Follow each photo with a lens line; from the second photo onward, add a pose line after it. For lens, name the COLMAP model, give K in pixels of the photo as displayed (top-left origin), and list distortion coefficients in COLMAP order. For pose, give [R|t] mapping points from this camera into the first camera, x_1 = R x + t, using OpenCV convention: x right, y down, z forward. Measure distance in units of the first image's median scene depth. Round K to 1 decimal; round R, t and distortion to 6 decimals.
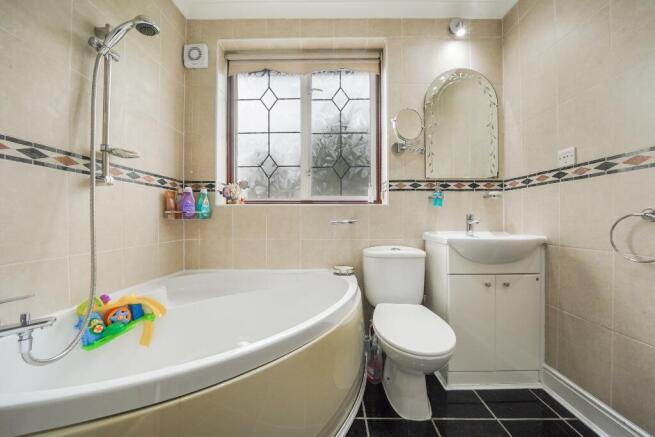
lens RADIAL K [[230.5, 0, 325.6], [0, 230.5, 218.3], [0, 0, 1]] dist [-0.022222, 0.000088]
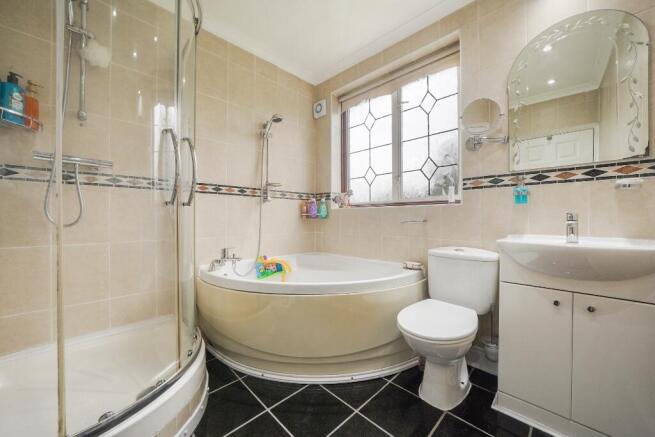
lens RADIAL K [[251.3, 0, 321.6], [0, 251.3, 217.7], [0, 0, 1]] dist [-0.011252, 0.000175]
pose [[0.702996, -0.000466, -0.711194, 0.618112], [-0.000208, 1.000000, -0.000860, -0.002152], [0.711194, 0.000753, 0.702996, -0.152315]]
